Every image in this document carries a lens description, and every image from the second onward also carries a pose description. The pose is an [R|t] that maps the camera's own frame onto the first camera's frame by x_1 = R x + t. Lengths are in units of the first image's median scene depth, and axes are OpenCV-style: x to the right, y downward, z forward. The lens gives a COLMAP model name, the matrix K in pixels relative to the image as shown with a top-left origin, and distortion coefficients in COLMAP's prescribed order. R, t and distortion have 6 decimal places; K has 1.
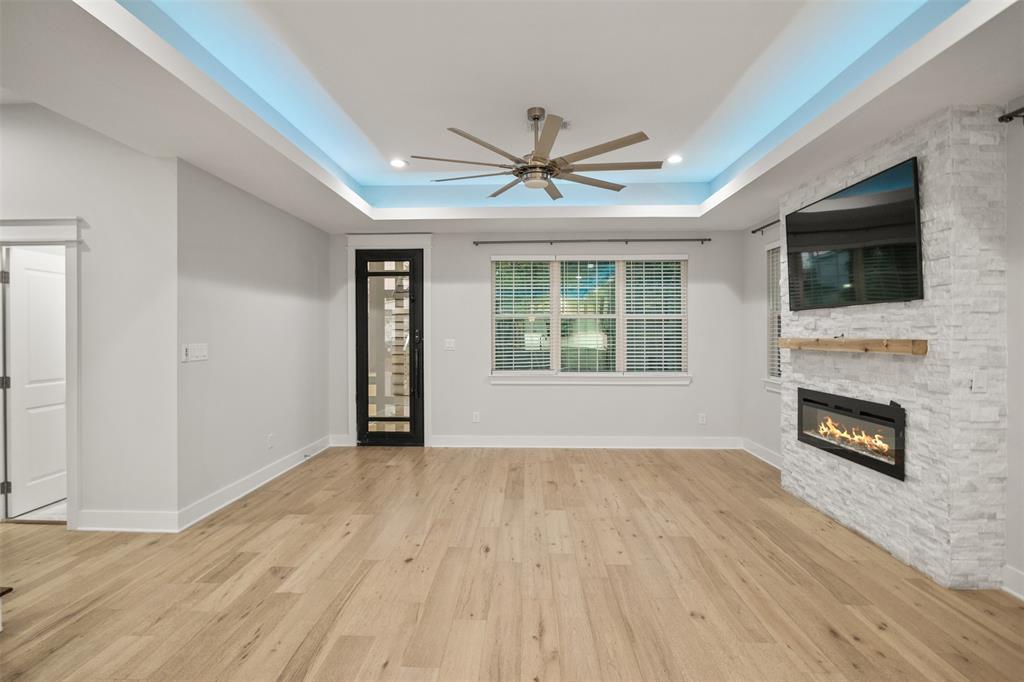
lens RADIAL K [[509.9, 0, 509.9], [0, 509.9, 335.1], [0, 0, 1]] dist [-0.006311, -0.001511]
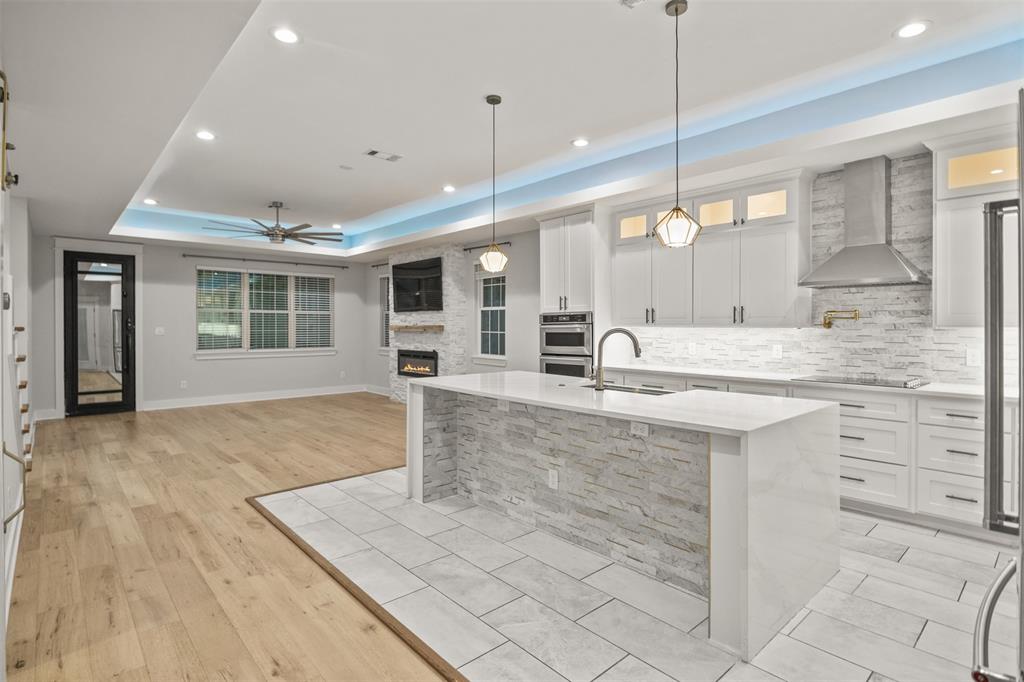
lens RADIAL K [[512.5, 0, 505.2], [0, 512.5, 327.7], [0, 0, 1]] dist [-0.002337, -0.000284]
pose [[0.722740, -0.000367, 0.691120, -0.614845], [-0.000802, 0.999999, 0.001370, 0.012526], [-0.691119, -0.001545, 0.722739, -0.891303]]
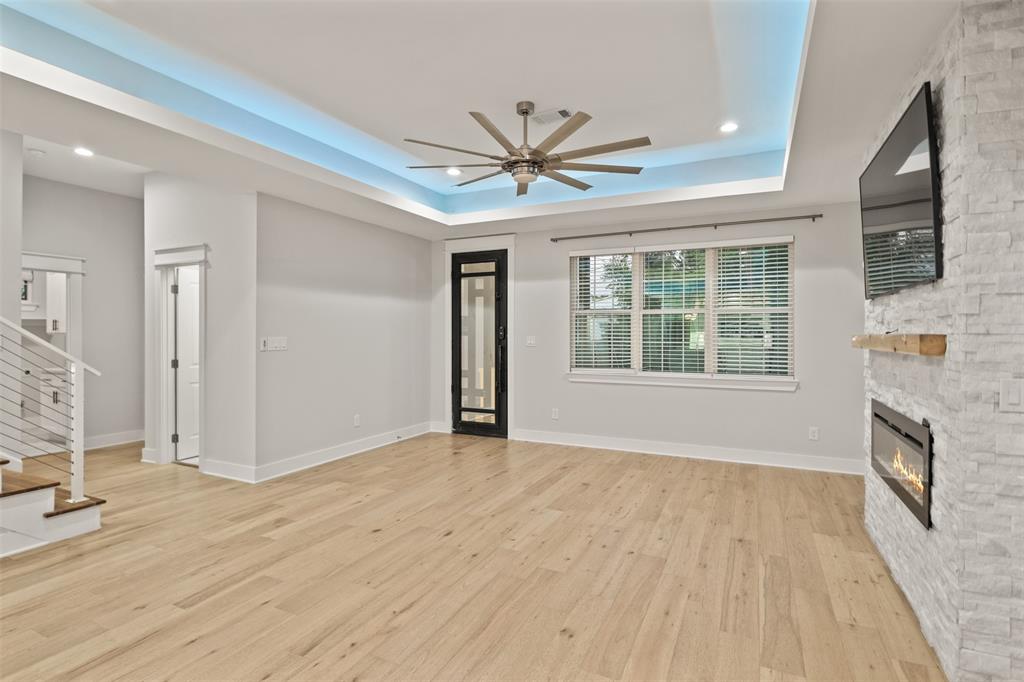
lens RADIAL K [[510.7, 0, 508.7], [0, 510.7, 332.6], [0, 0, 1]] dist [-0.007333, -0.001273]
pose [[0.914265, 0.001537, -0.405113, 0.410367], [-0.003101, 0.999990, -0.003206, 0.008097], [0.405104, 0.004187, 0.914261, 0.073130]]
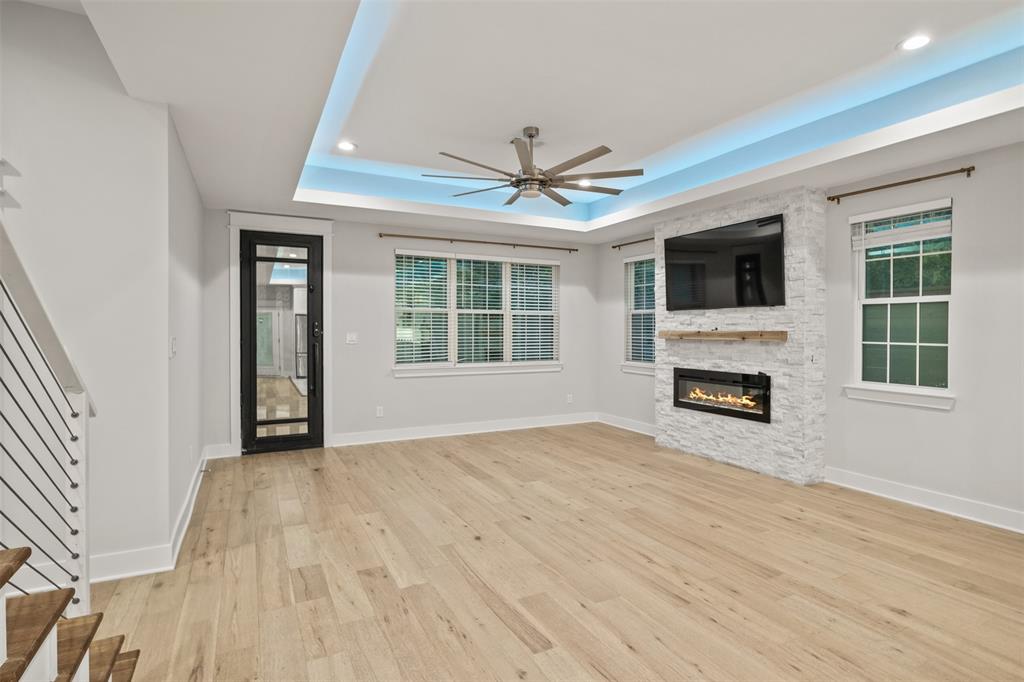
lens RADIAL K [[510.7, 0, 508.7], [0, 510.7, 332.6], [0, 0, 1]] dist [-0.007333, -0.001273]
pose [[0.874120, -0.000540, 0.485709, -0.521961], [-0.001186, 0.999994, 0.003245, 0.007143], [-0.485708, -0.003413, 0.874114, 0.029599]]
